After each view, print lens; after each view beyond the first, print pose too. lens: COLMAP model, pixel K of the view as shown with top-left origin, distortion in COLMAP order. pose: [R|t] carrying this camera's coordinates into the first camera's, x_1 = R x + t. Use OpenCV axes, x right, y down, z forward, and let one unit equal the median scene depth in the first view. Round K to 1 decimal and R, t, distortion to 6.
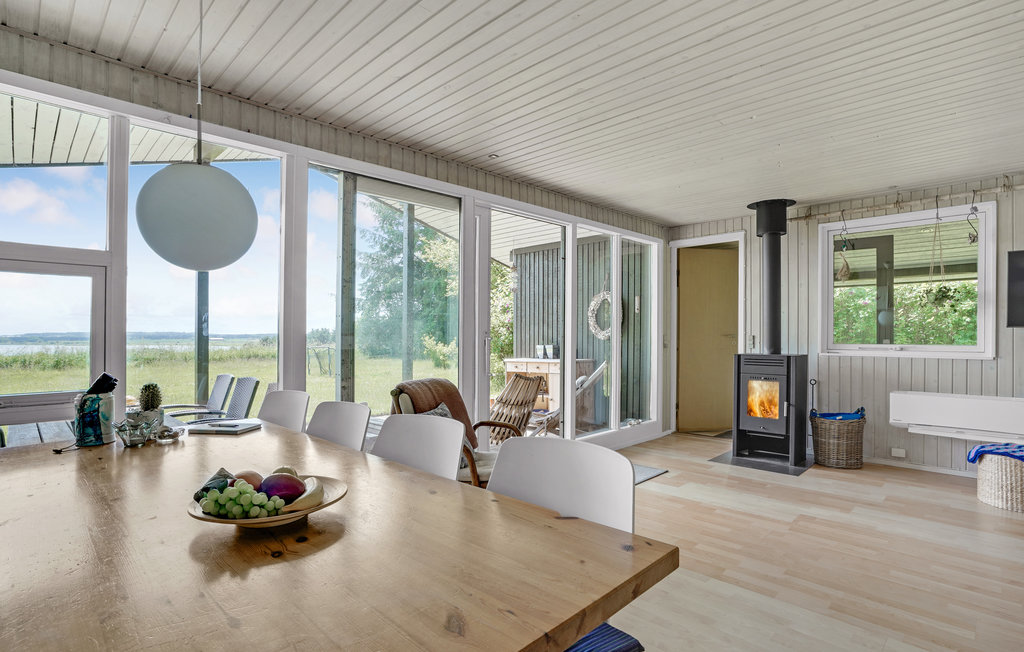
lens RADIAL K [[504.8, 0, 511.7], [0, 504.8, 328.0], [0, 0, 1]] dist [-0.054341, 0.025381]
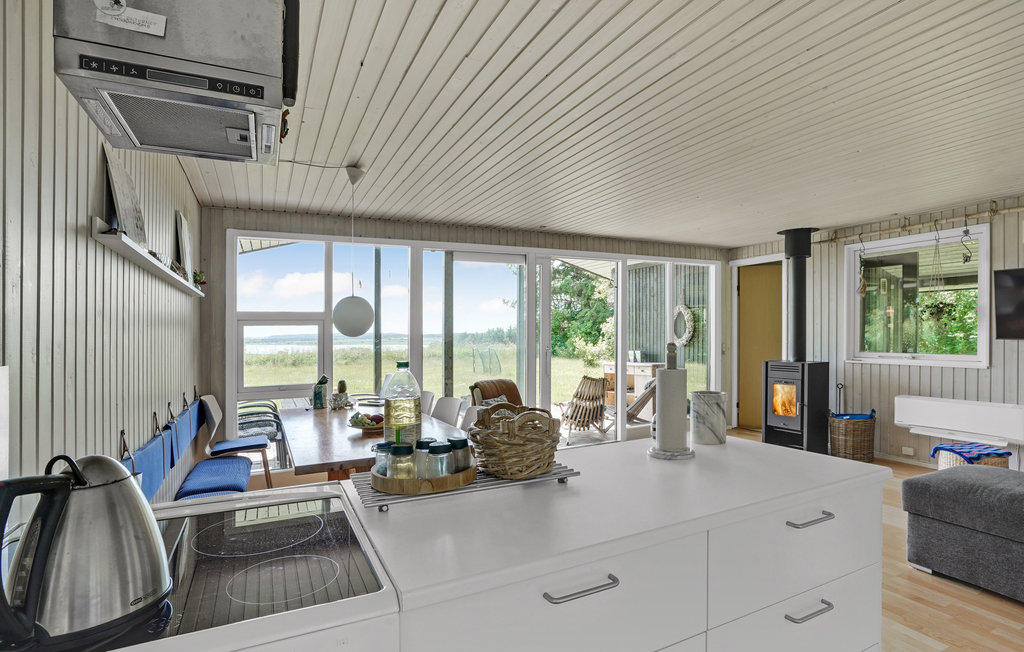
lens RADIAL K [[497.6, 0, 500.7], [0, 497.6, 309.5], [0, 0, 1]] dist [-0.020989, 0.000652]
pose [[0.939159, -0.032877, -0.341905, 0.292597], [0.021328, 0.999070, -0.037485, -0.043626], [0.342819, 0.027912, 0.938987, -0.350402]]
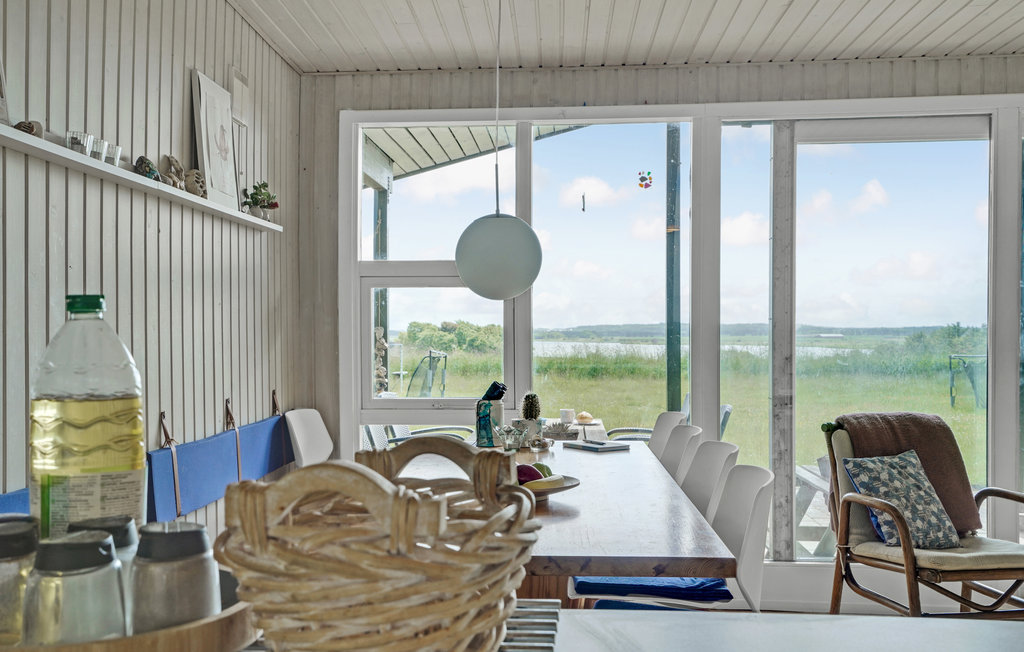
lens RADIAL K [[946.2, 0, 495.3], [0, 946.2, 295.0], [0, 0, 1]] dist [0.134709, 0.001136]
pose [[0.651414, -0.032454, -0.758028, 0.343365], [0.017390, 0.999461, -0.027847, -0.019030], [0.758523, 0.004957, 0.651627, -0.166138]]
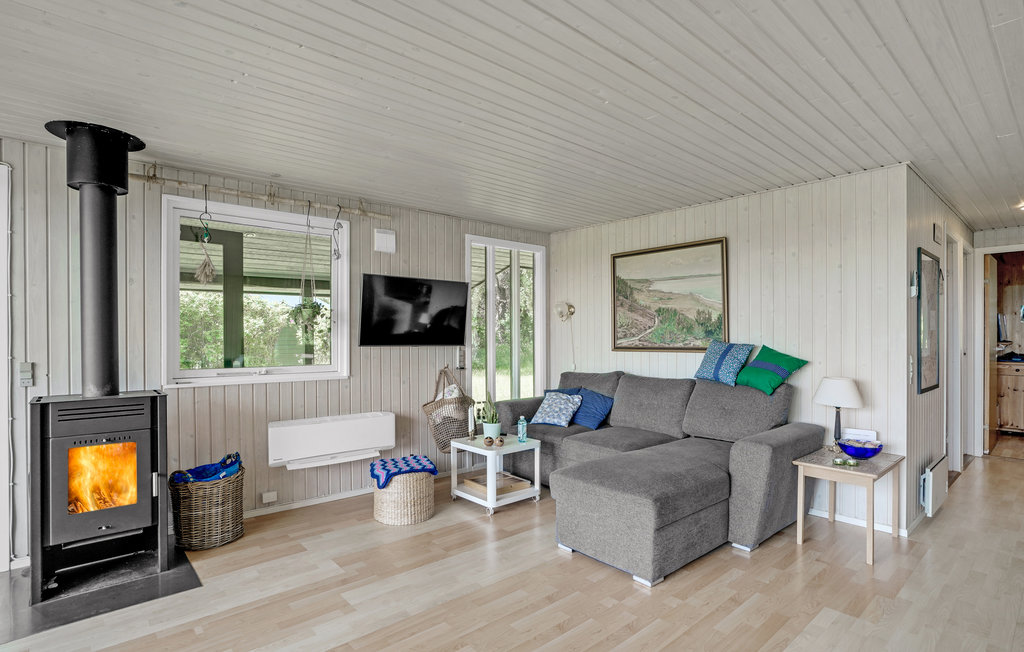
lens RADIAL K [[504.3, 0, 514.1], [0, 504.3, 336.0], [0, 0, 1]] dist [-0.001239, -0.000004]
pose [[0.070247, -0.003756, 0.997523, -0.035661], [-0.012945, 0.999905, 0.004676, -0.028368], [-0.997446, -0.013241, 0.070192, 0.512500]]
